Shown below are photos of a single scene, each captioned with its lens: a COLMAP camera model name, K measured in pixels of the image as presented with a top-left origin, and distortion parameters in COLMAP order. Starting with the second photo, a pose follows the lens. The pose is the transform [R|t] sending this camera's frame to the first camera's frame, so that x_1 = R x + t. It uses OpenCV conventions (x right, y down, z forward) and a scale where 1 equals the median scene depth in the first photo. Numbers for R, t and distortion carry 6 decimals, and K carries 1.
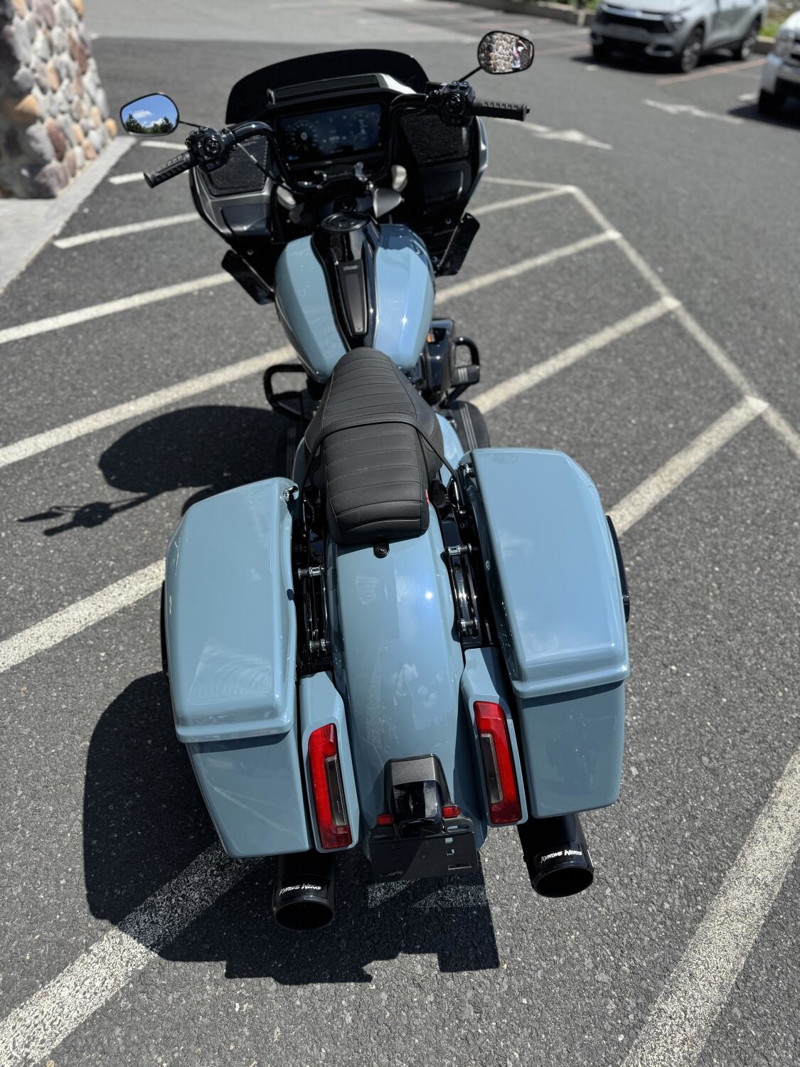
lens RADIAL K [[786.7, 0, 400.0], [0, 786.7, 533.5], [0, 0, 1]] dist [0.050755, -0.039934]
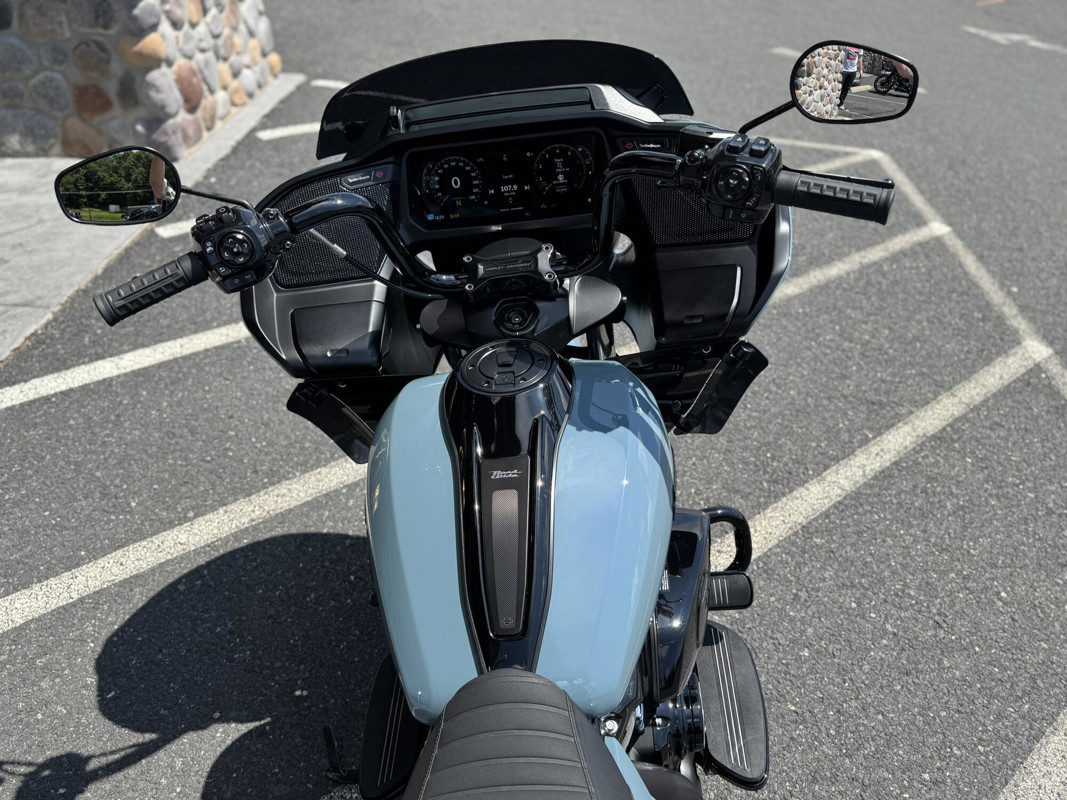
lens RADIAL K [[929.0, 0, 539.9], [0, 929.0, 394.7], [0, 0, 1]] dist [0.024240, -0.005998]
pose [[0.993589, 0.059139, -0.096348, 0.006127], [-0.068315, 0.993140, -0.094898, -0.171790], [0.090074, 0.100872, 0.990814, 0.218811]]
